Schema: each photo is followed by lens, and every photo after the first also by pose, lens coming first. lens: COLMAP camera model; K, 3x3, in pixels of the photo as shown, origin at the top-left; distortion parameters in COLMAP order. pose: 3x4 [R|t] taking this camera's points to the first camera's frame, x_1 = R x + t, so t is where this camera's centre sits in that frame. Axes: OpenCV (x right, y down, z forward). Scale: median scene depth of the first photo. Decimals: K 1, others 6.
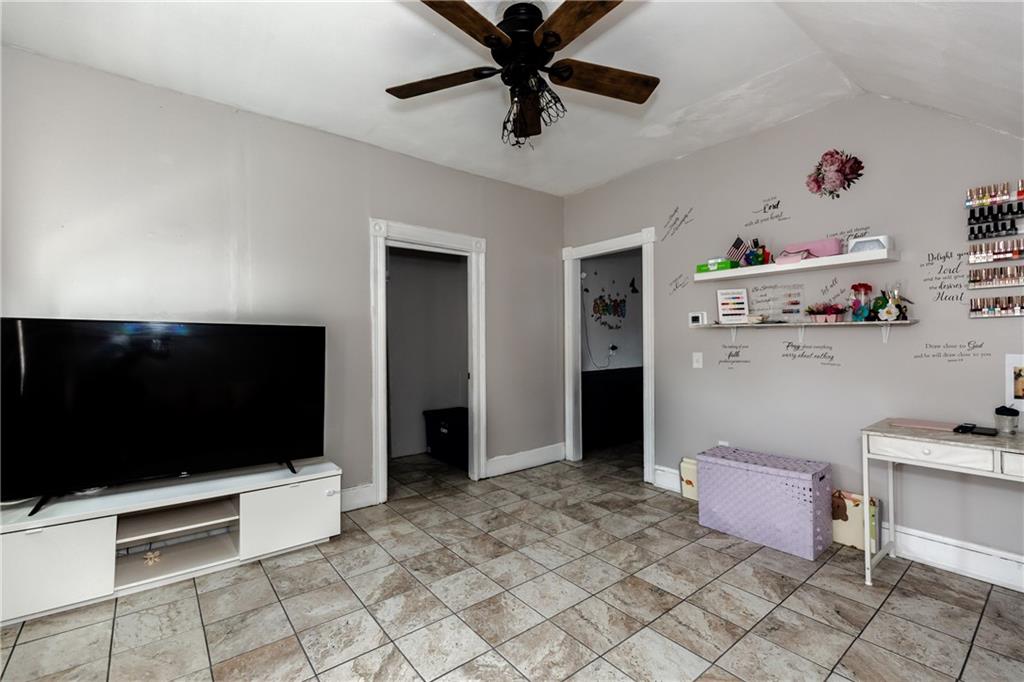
lens RADIAL K [[451.9, 0, 514.1], [0, 451.9, 337.7], [0, 0, 1]] dist [0.001025, 0.000295]
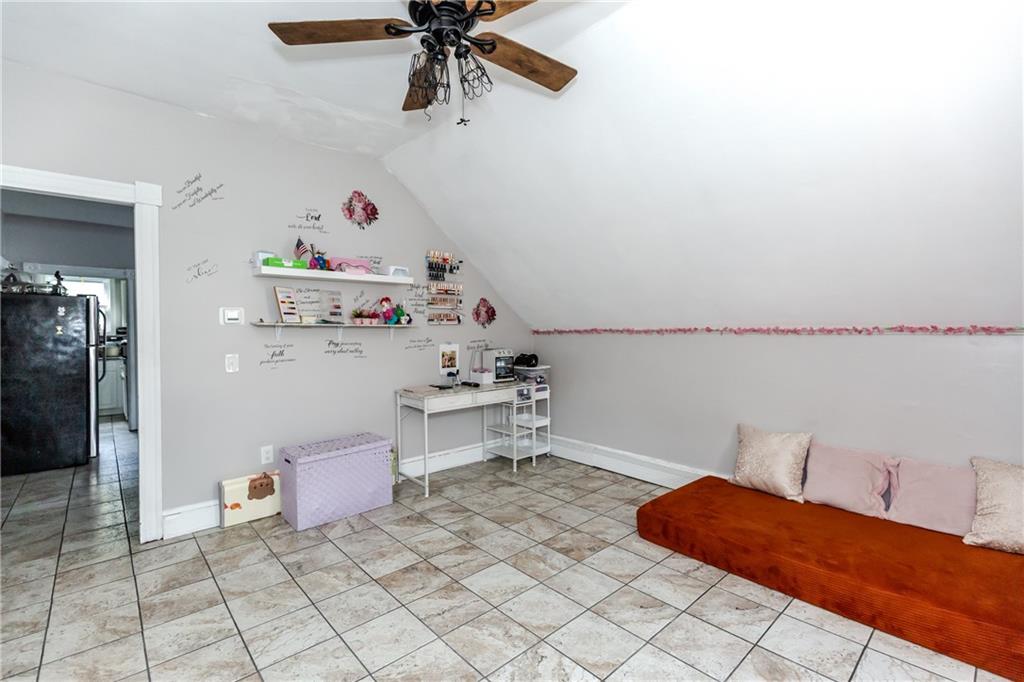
lens RADIAL K [[451.9, 0, 514.1], [0, 451.9, 337.7], [0, 0, 1]] dist [0.001025, 0.000295]
pose [[-0.061609, -0.003173, 0.998095, -0.616000], [0.008531, 0.999957, 0.003705, 0.003262], [-0.998064, 0.008743, -0.061579, 0.643366]]
